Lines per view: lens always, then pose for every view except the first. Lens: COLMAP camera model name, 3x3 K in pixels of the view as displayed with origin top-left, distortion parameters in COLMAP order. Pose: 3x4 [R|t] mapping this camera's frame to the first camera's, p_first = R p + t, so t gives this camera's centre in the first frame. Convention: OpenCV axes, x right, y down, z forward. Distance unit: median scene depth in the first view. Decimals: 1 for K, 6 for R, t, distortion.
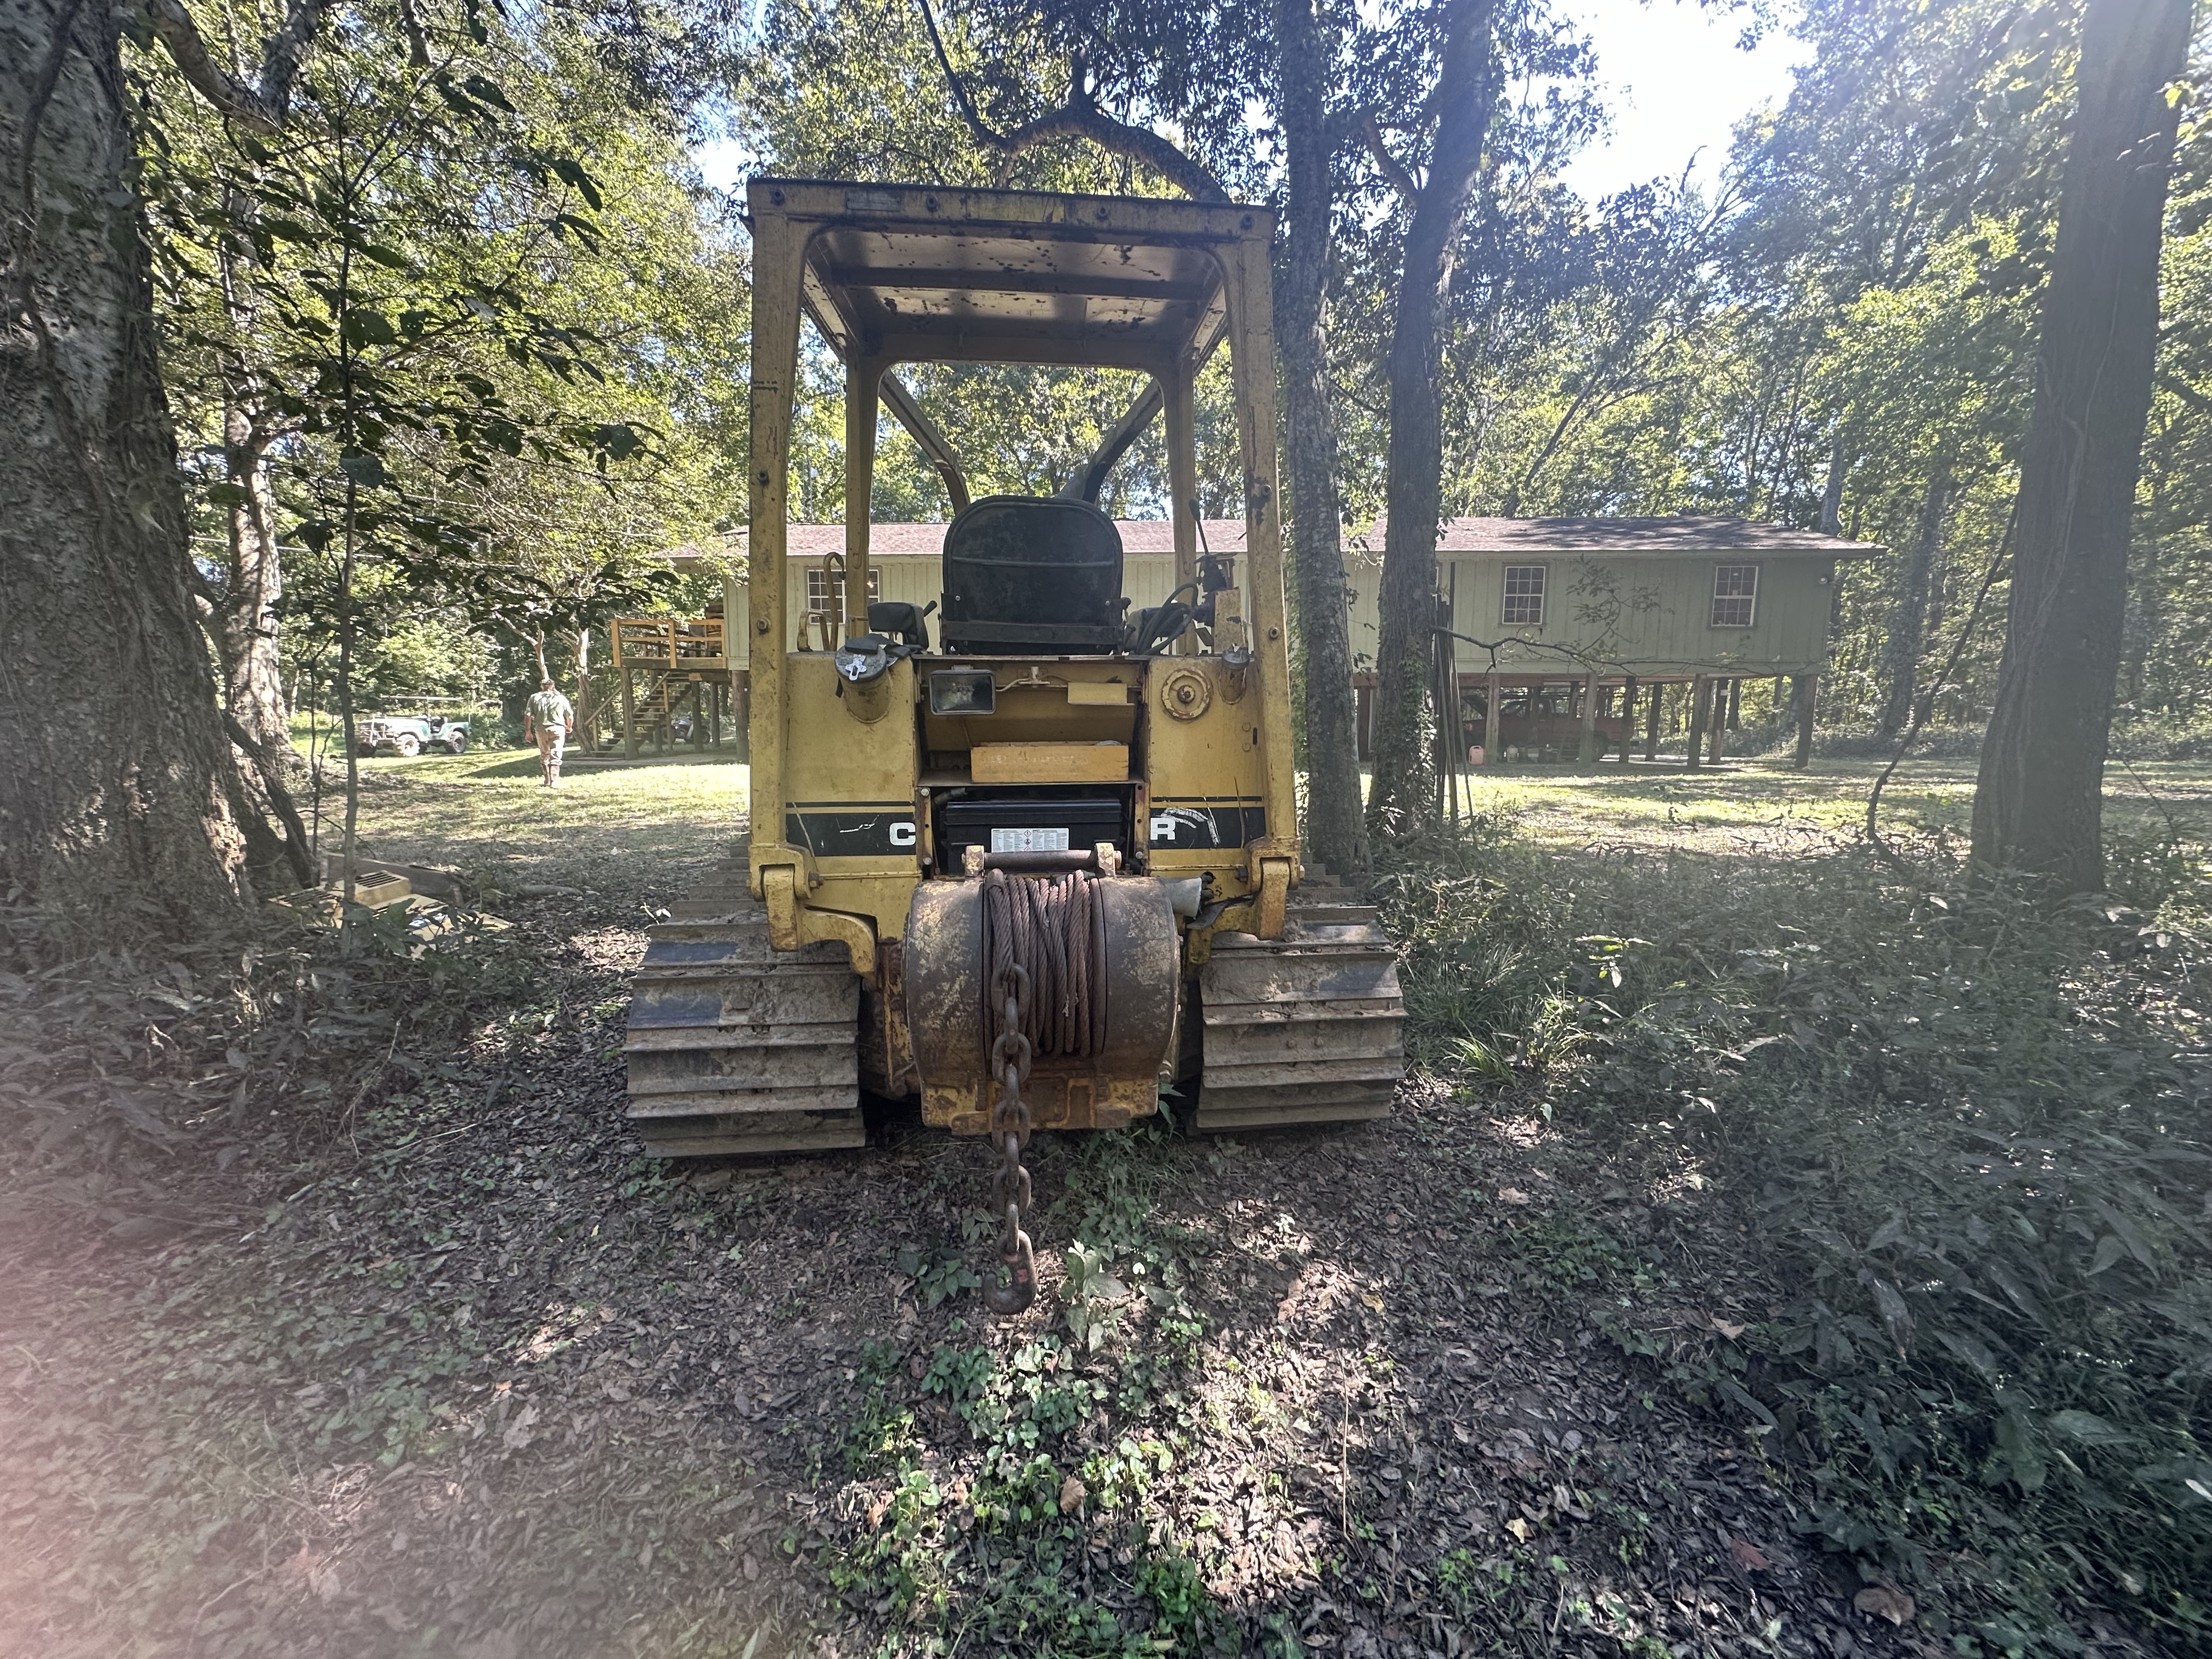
lens RADIAL K [[877.3, 0, 1107.5], [0, 877.3, 833.5], [0, 0, 1]] dist [-0.001777, -0.000347]
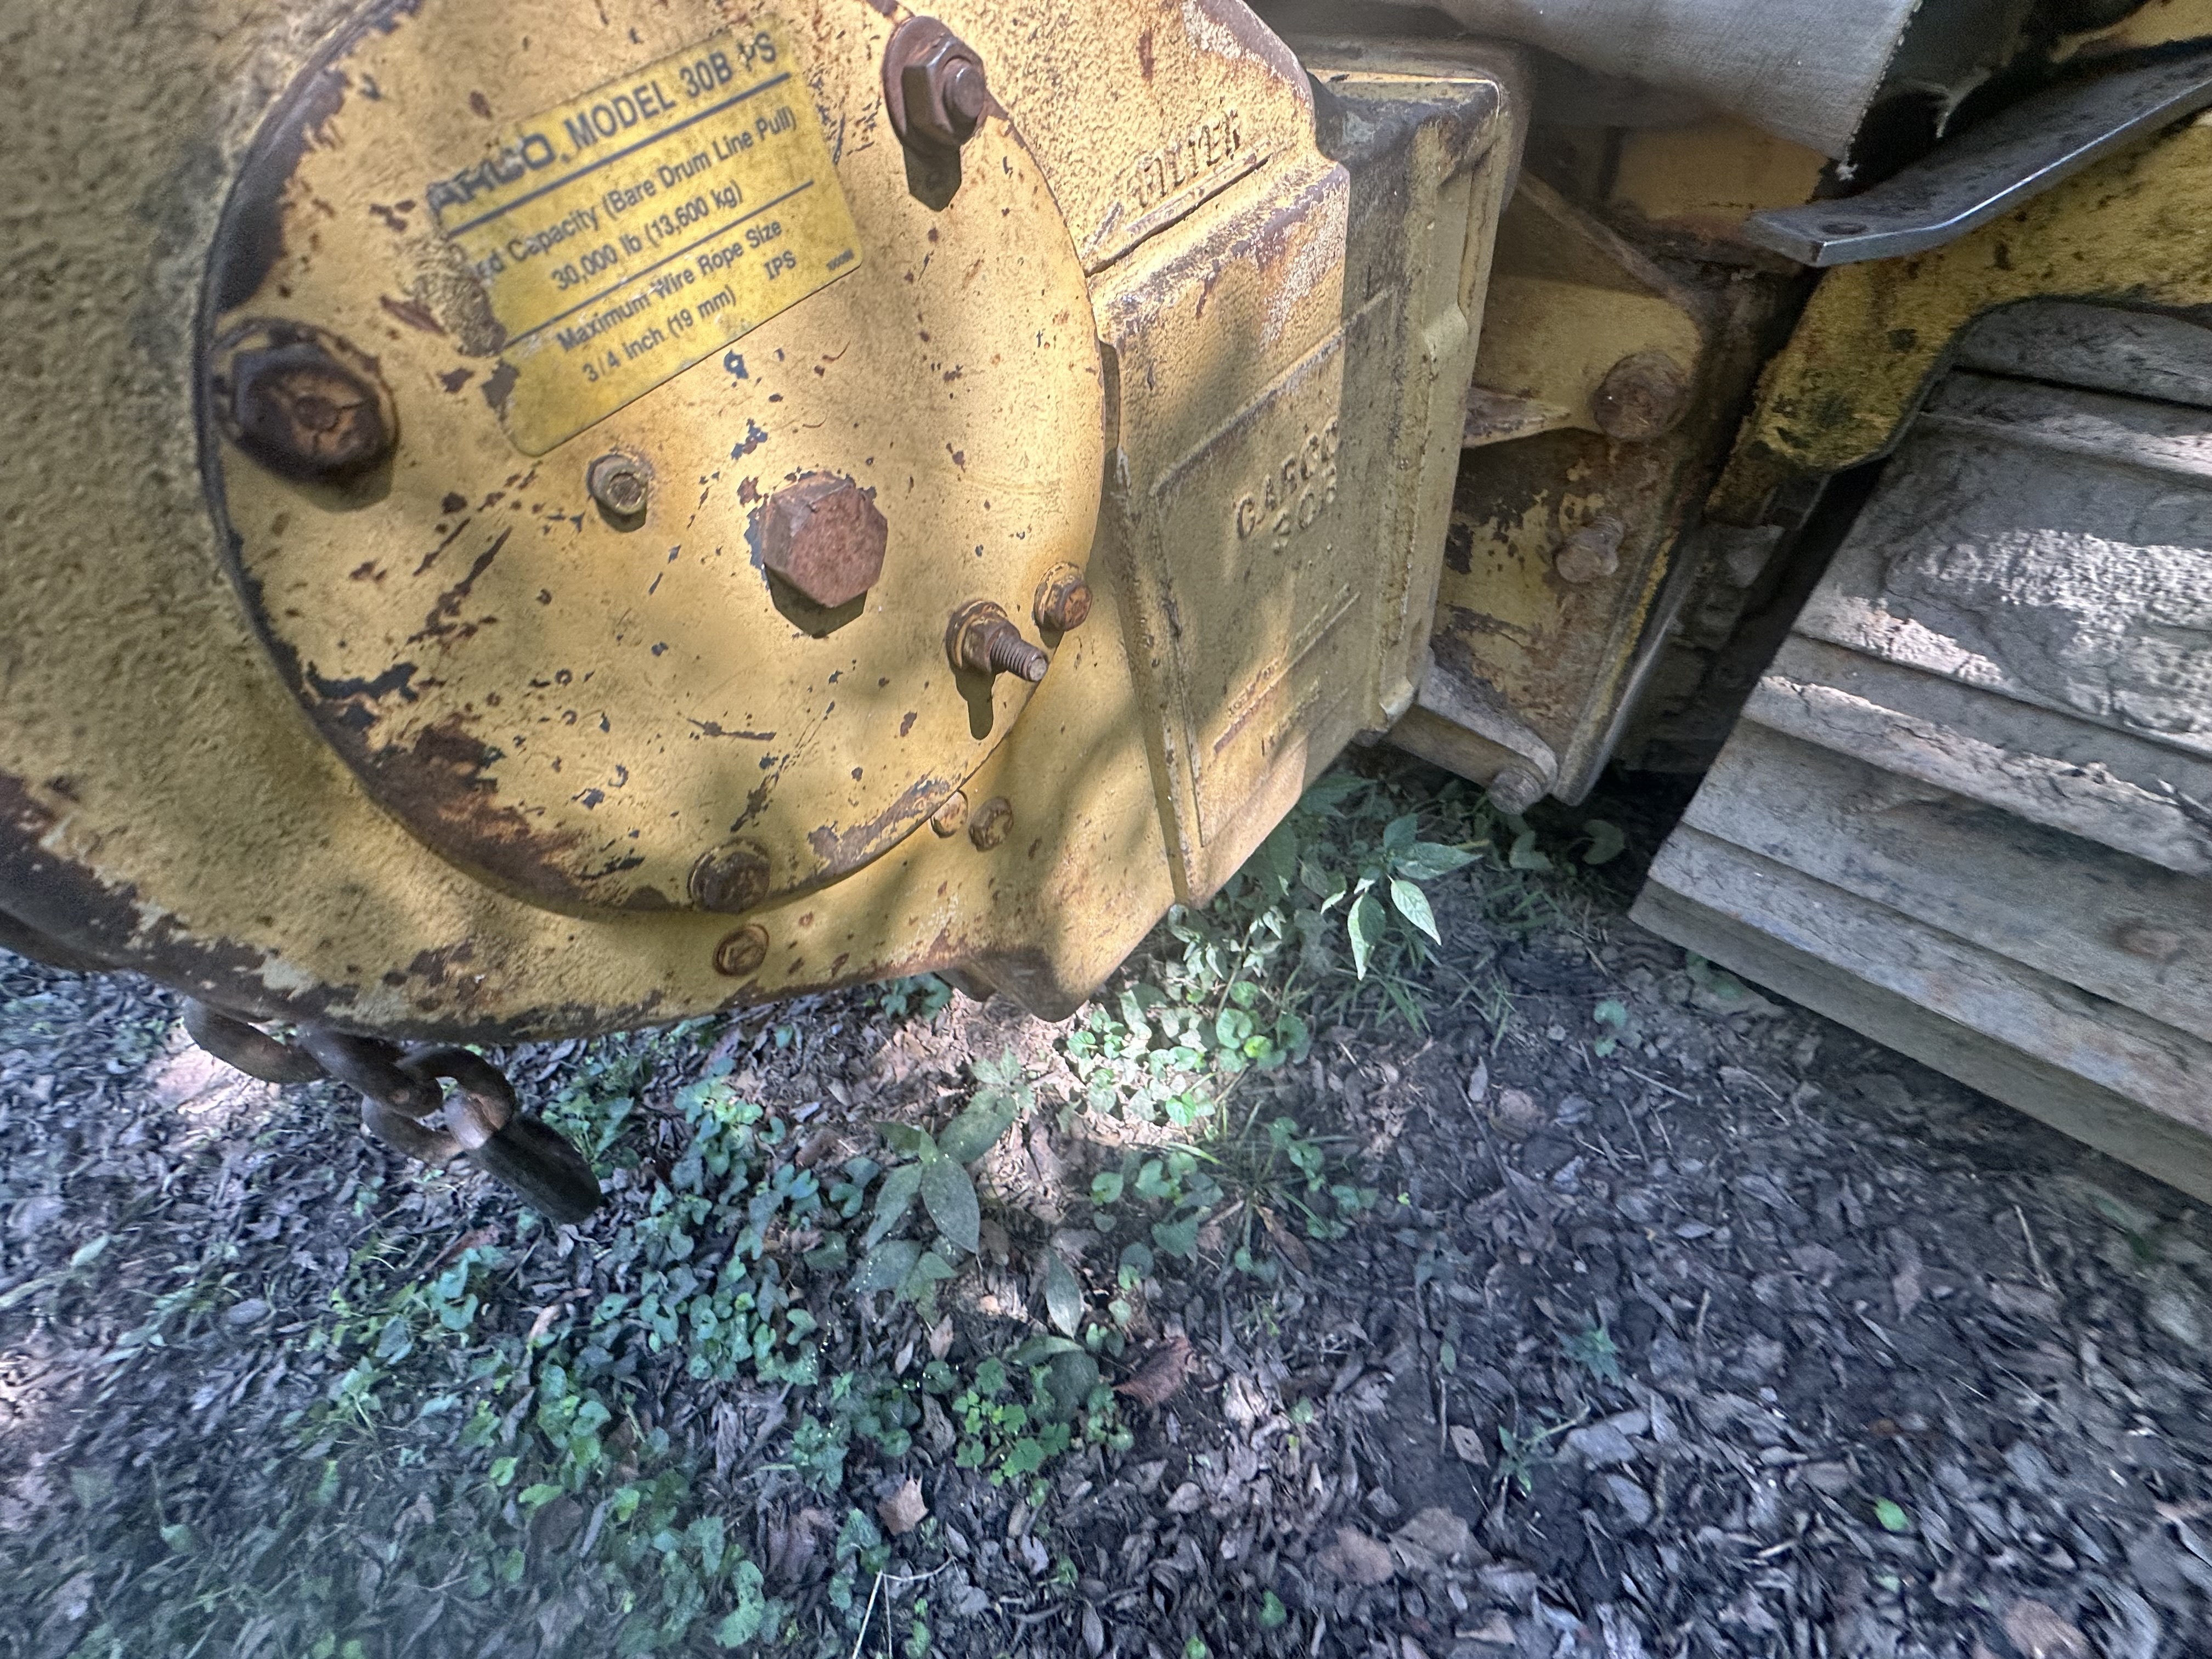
lens RADIAL K [[885.4, 0, 1107.0], [0, 885.4, 824.9], [0, 0, 1]] dist [-0.007172, 0.001397]
pose [[0.656476, 0.517940, -0.548431, 0.161602], [0.007880, 0.722280, 0.691556, 0.075078], [0.754306, -0.458311, 0.470078, 0.802418]]
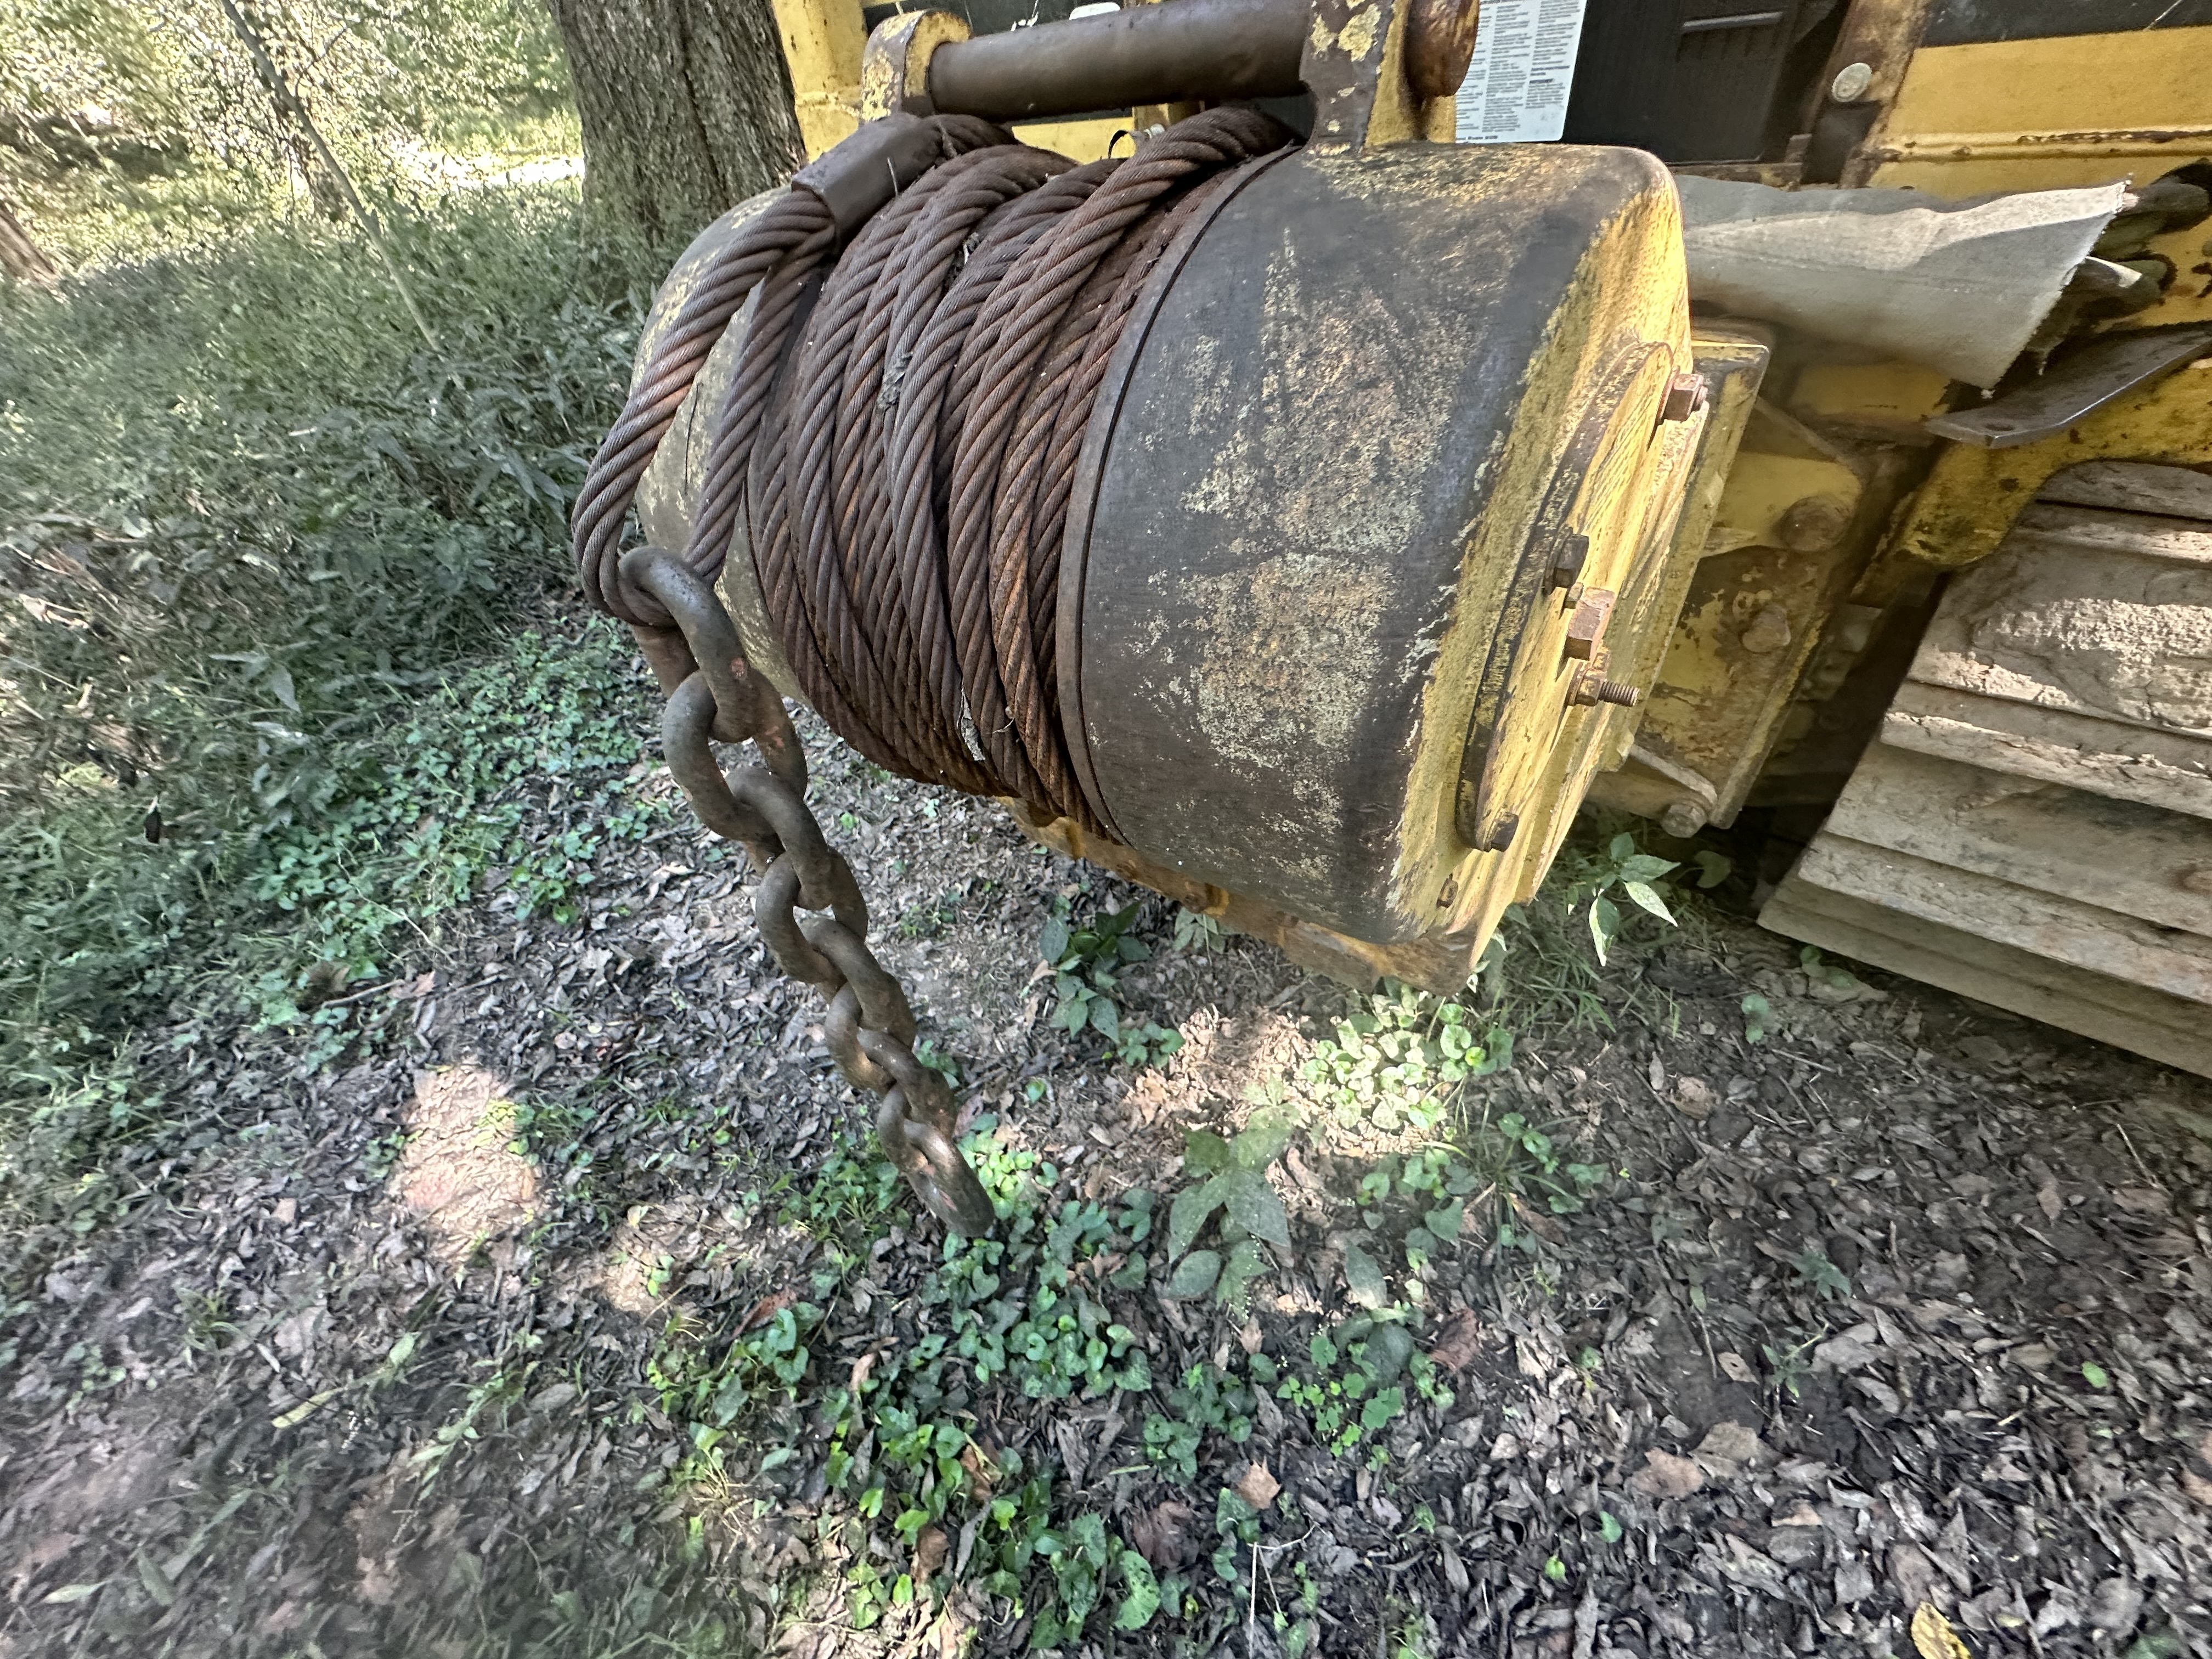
lens RADIAL K [[884.5, 0, 1102.5], [0, 884.5, 827.3], [0, 0, 1]] dist [-0.005286, 0.000559]
pose [[0.720766, 0.401312, -0.565194, 0.112019], [0.017359, 0.804661, 0.593481, 0.044668], [0.692961, -0.437572, 0.573006, 0.641630]]
